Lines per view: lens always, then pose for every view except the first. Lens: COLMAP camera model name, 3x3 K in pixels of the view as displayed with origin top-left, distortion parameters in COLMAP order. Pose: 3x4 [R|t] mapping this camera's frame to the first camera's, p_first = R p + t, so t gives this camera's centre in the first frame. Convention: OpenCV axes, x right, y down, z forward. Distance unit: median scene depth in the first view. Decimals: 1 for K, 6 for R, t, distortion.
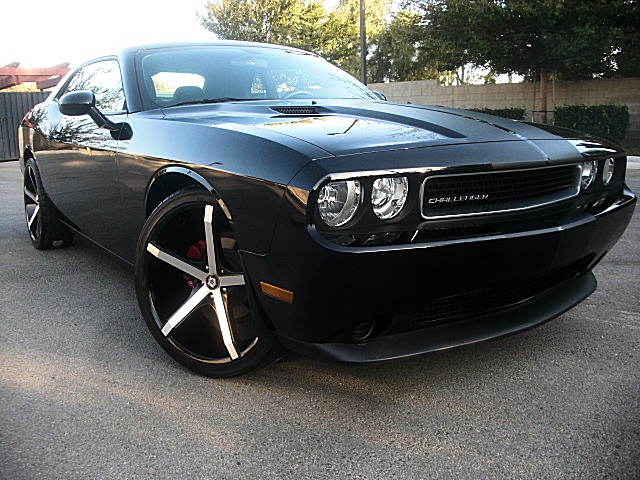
lens RADIAL K [[614.2, 0, 320.0], [0, 614.2, 240.0], [0, 0, 1]] dist [-0.206810, 0.177753]
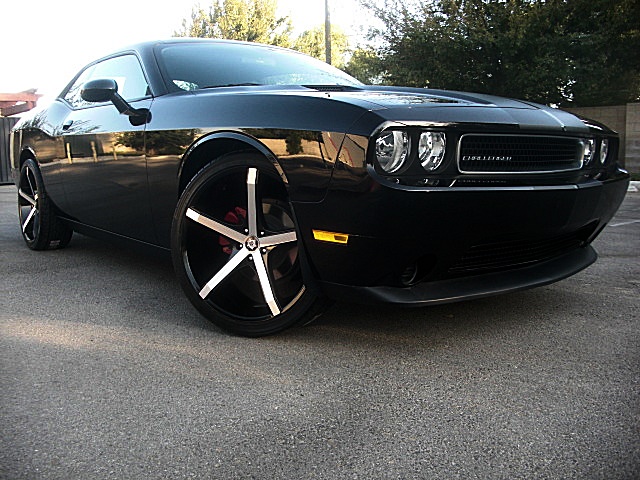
lens RADIAL K [[614.2, 0, 320.0], [0, 614.2, 240.0], [0, 0, 1]] dist [-0.206810, 0.177753]
pose [[0.997450, -0.003637, 0.071283, -0.131223], [0.007941, 0.998155, -0.060192, 0.122908], [-0.070932, 0.060604, 0.995638, -0.050976]]
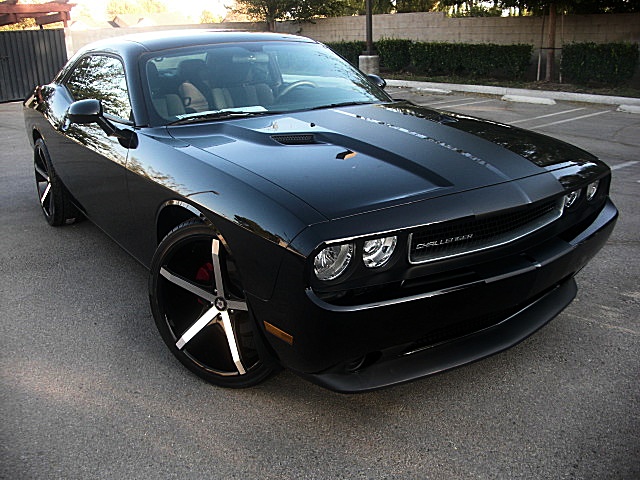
lens RADIAL K [[614.2, 0, 320.0], [0, 614.2, 240.0], [0, 0, 1]] dist [-0.206810, 0.177753]
pose [[0.999938, -0.003753, -0.010529, 0.014353], [0.005075, 0.991700, 0.128471, -0.181026], [0.009959, -0.128516, 0.991657, -0.071812]]
